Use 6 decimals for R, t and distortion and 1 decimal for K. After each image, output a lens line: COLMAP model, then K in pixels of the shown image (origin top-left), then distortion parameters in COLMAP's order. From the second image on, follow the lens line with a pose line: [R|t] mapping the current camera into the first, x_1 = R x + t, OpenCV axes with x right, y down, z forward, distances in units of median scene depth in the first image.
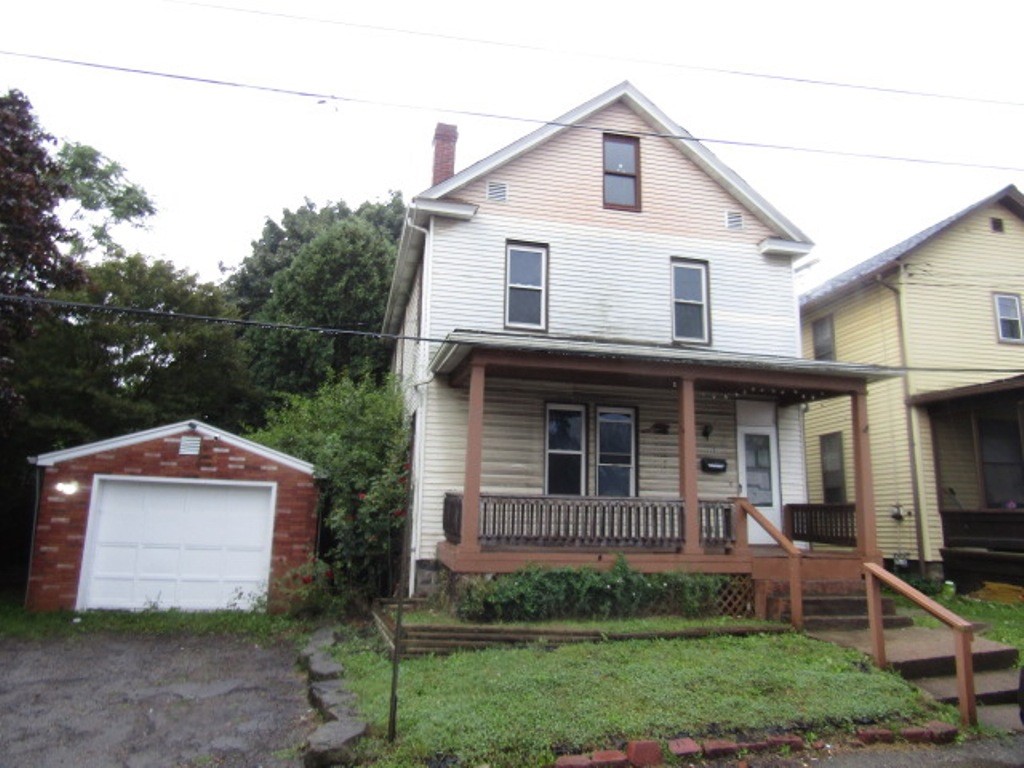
lens RADIAL K [[726.9, 0, 512.0], [0, 726.9, 384.0], [0, 0, 1]] dist [-0.019489, 0.001336]
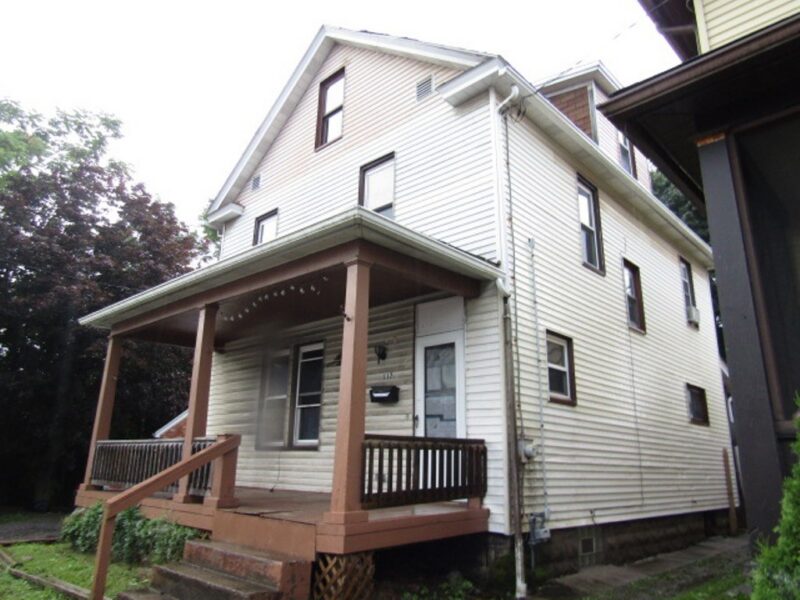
lens RADIAL K [[567.9, 0, 400.0], [0, 567.9, 300.0], [0, 0, 1]] dist [-0.019489, 0.001336]
pose [[0.565533, -0.240391, -0.788914, 0.793666], [0.148529, 0.970623, -0.189286, 0.130705], [0.811241, -0.010129, 0.584625, 0.645941]]
